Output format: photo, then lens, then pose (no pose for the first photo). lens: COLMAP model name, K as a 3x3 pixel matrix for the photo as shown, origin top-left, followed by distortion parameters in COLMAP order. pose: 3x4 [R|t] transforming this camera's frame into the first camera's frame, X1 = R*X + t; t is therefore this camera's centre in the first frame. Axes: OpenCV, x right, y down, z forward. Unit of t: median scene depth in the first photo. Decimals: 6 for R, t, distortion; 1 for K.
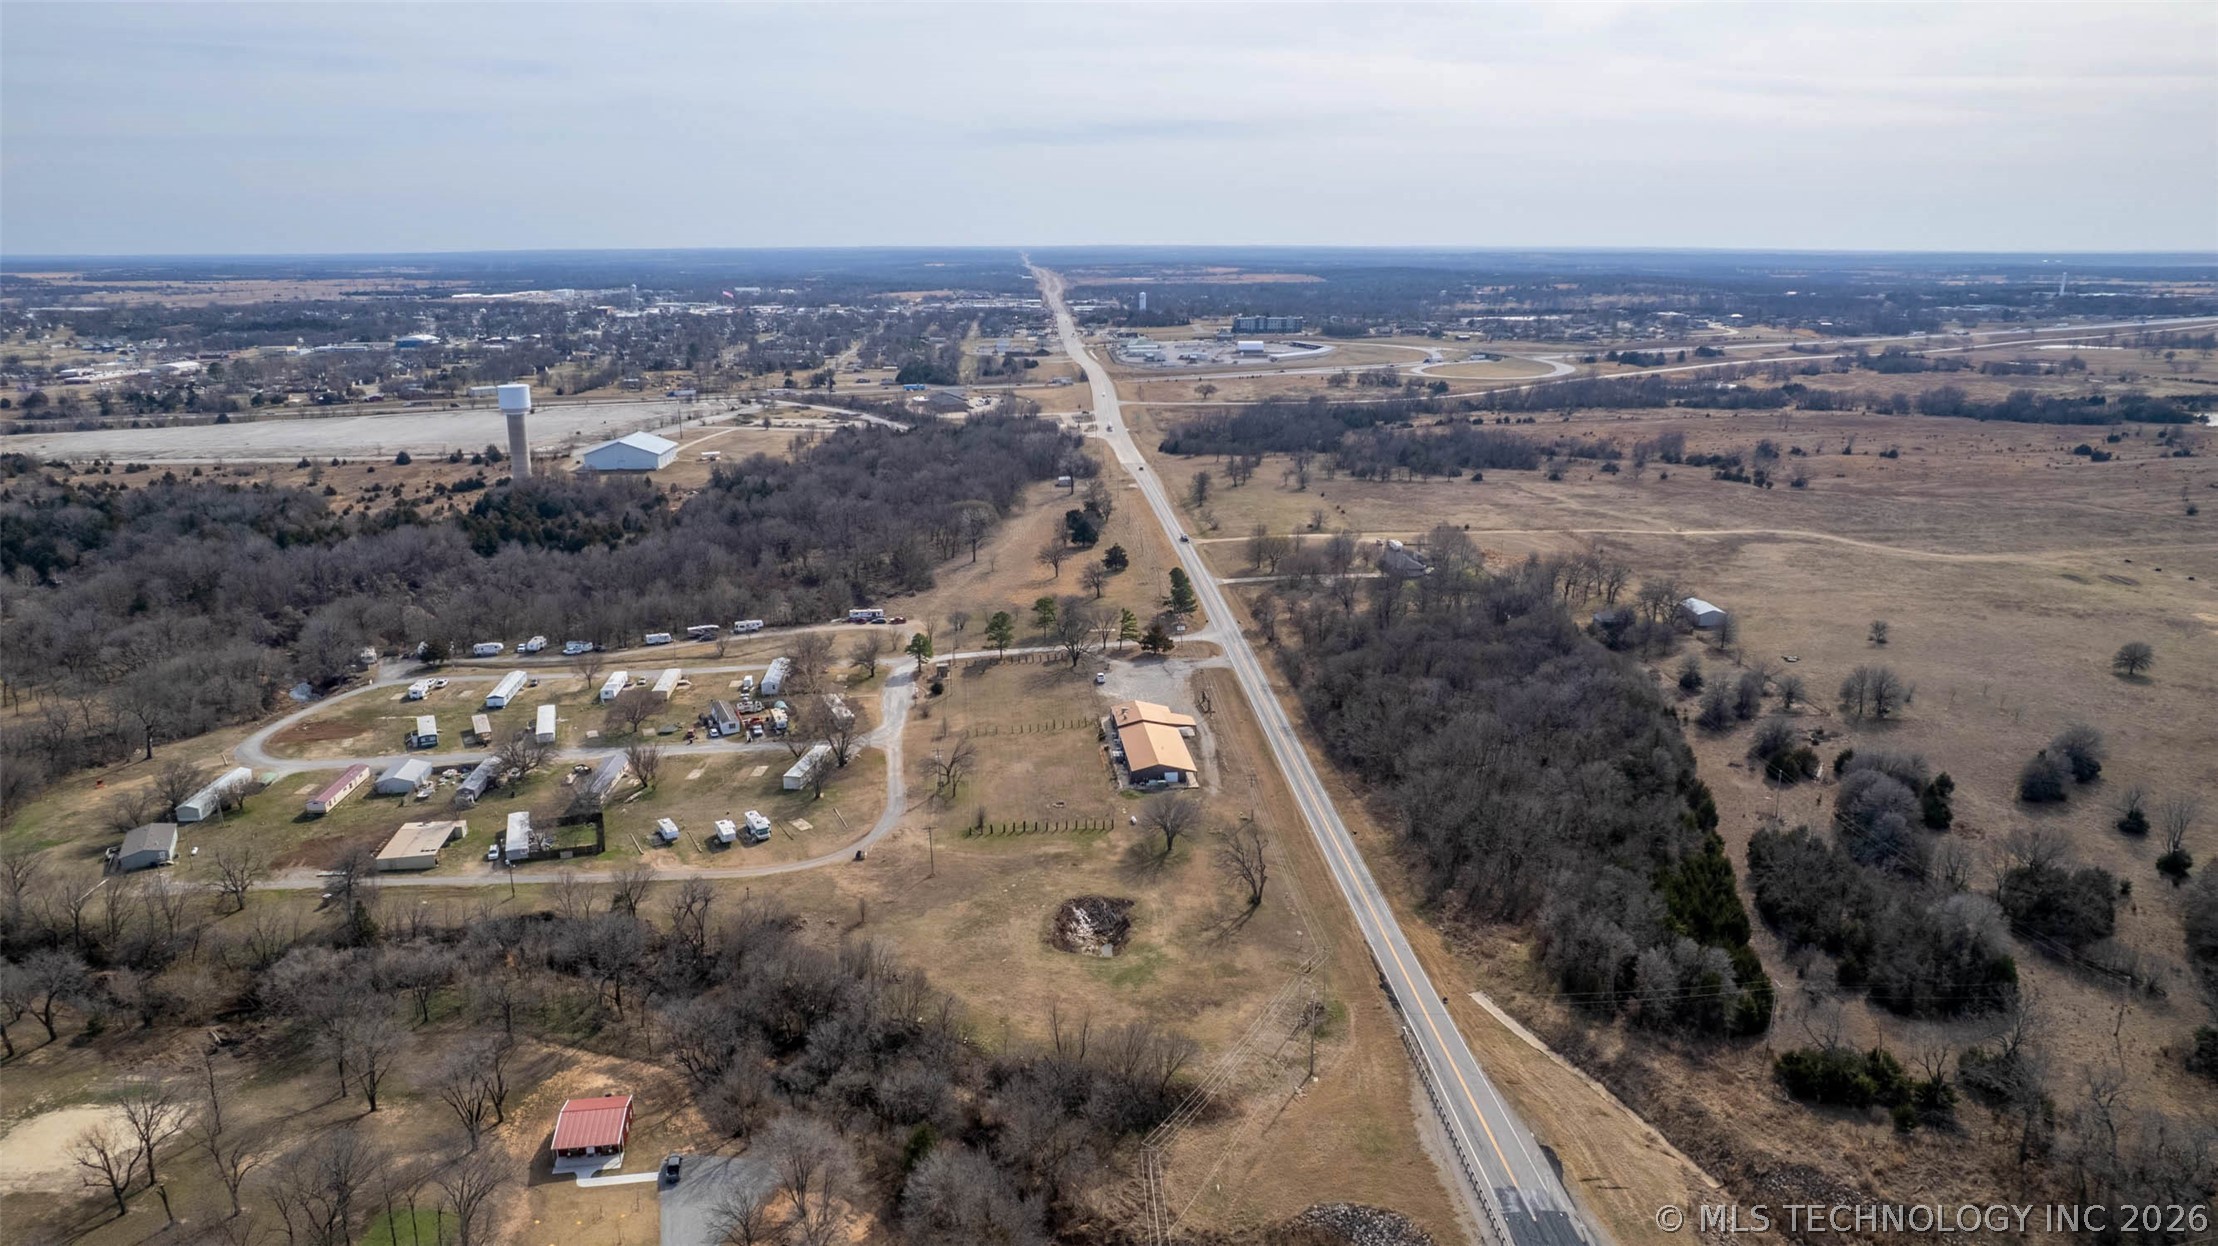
lens RADIAL K [[1417.3, 0, 1105.8], [0, 1417.3, 619.0], [0, 0, 1]] dist [-0.075212, 0.067519]
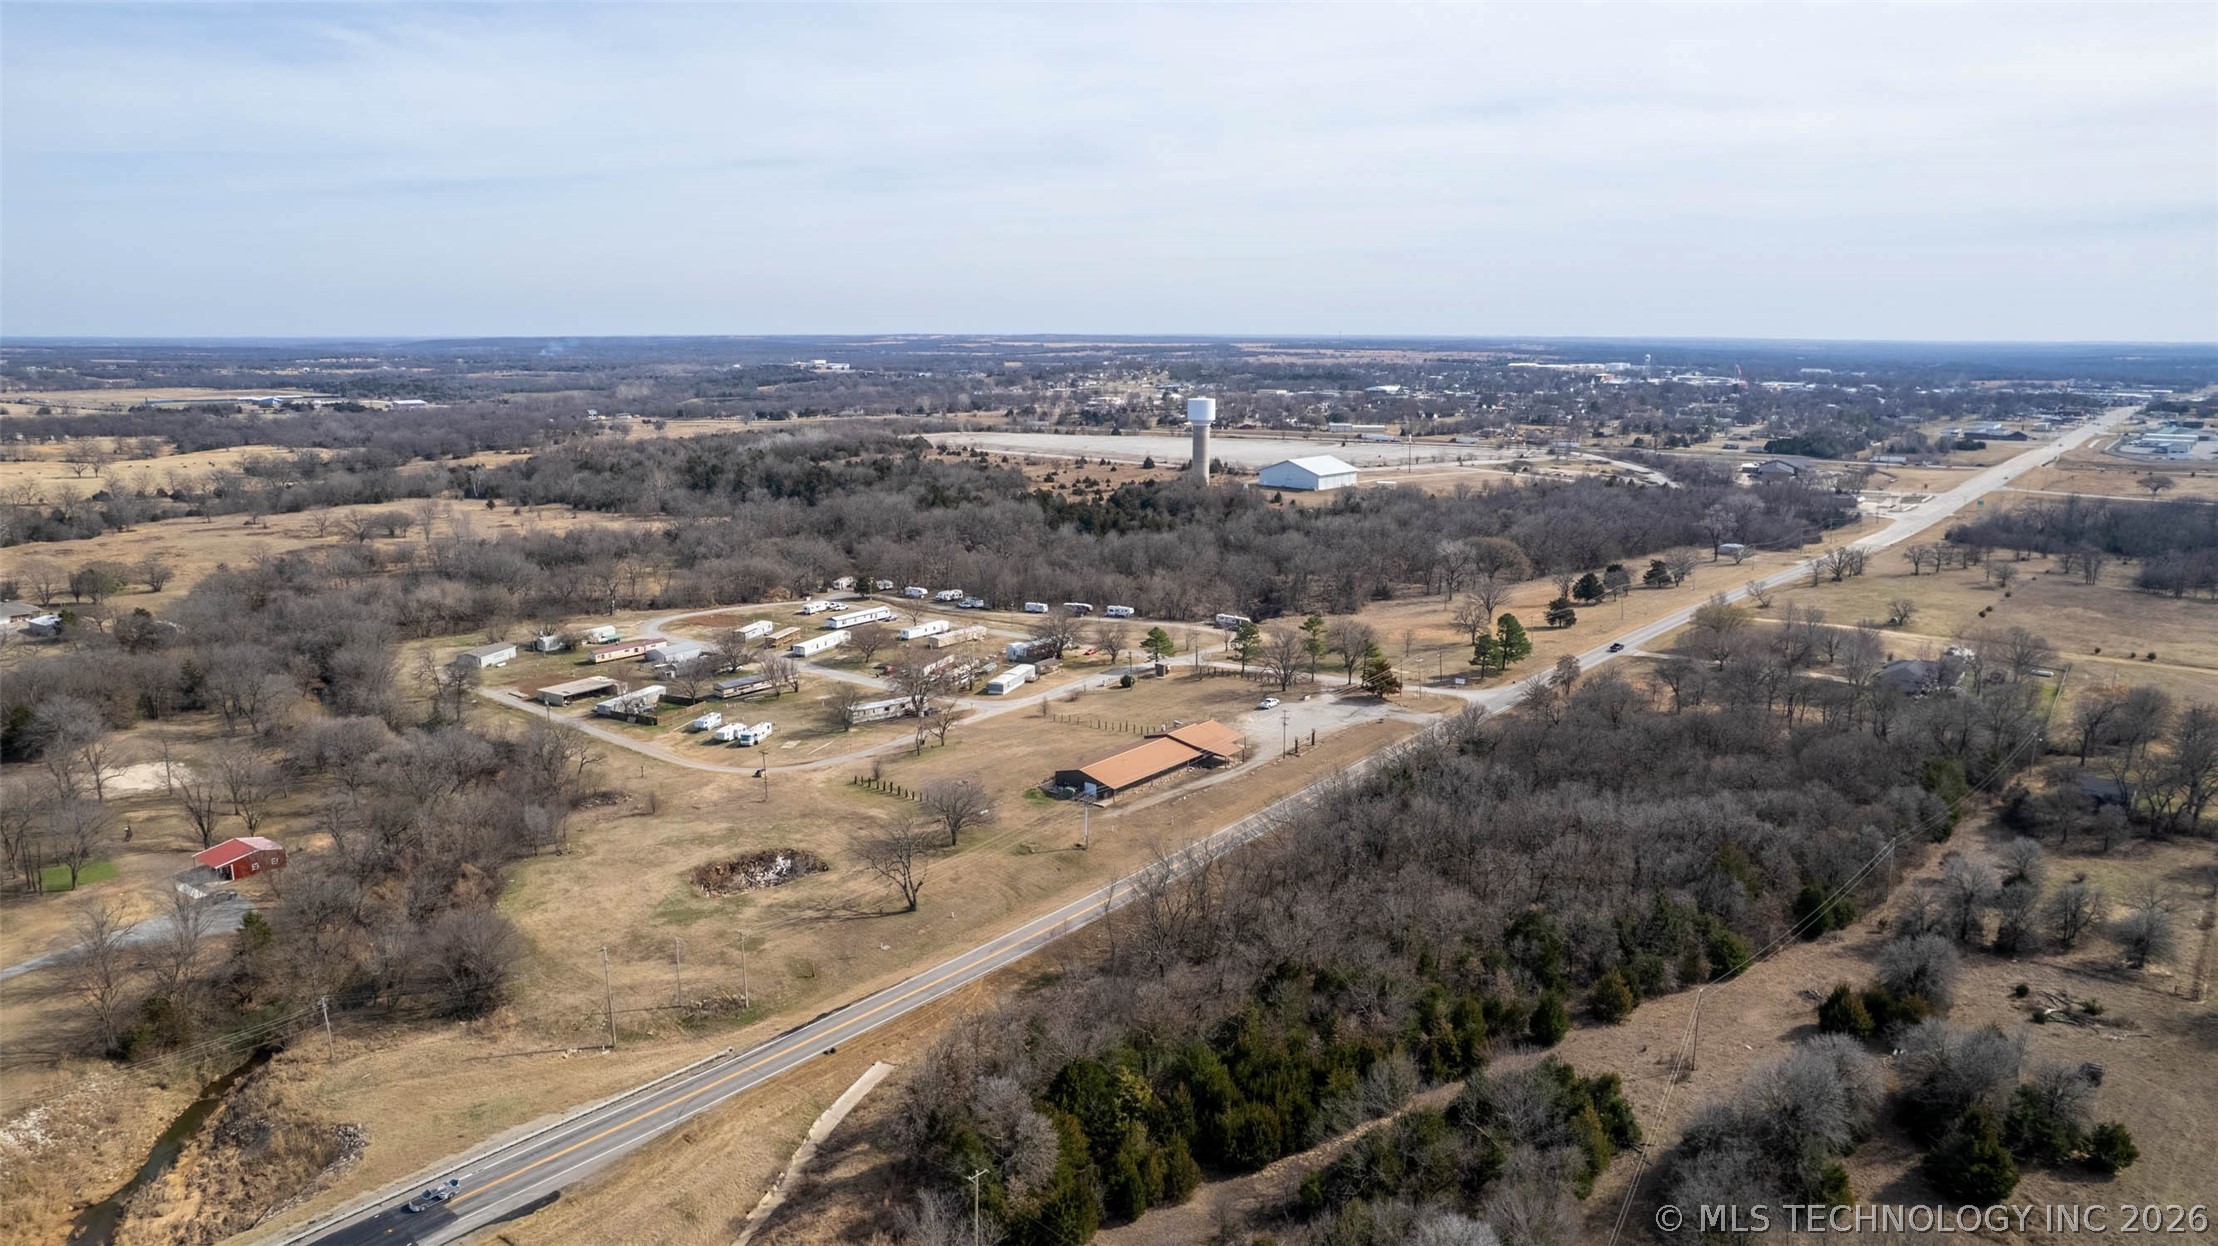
lens RADIAL K [[1417.3, 0, 1105.8], [0, 1417.3, 619.0], [0, 0, 1]] dist [-0.075212, 0.067519]
pose [[0.719496, 0.145829, -0.679014, 0.783489], [-0.185678, 0.982507, 0.014261, -0.004913], [0.669216, 0.115817, 0.733987, 0.458526]]
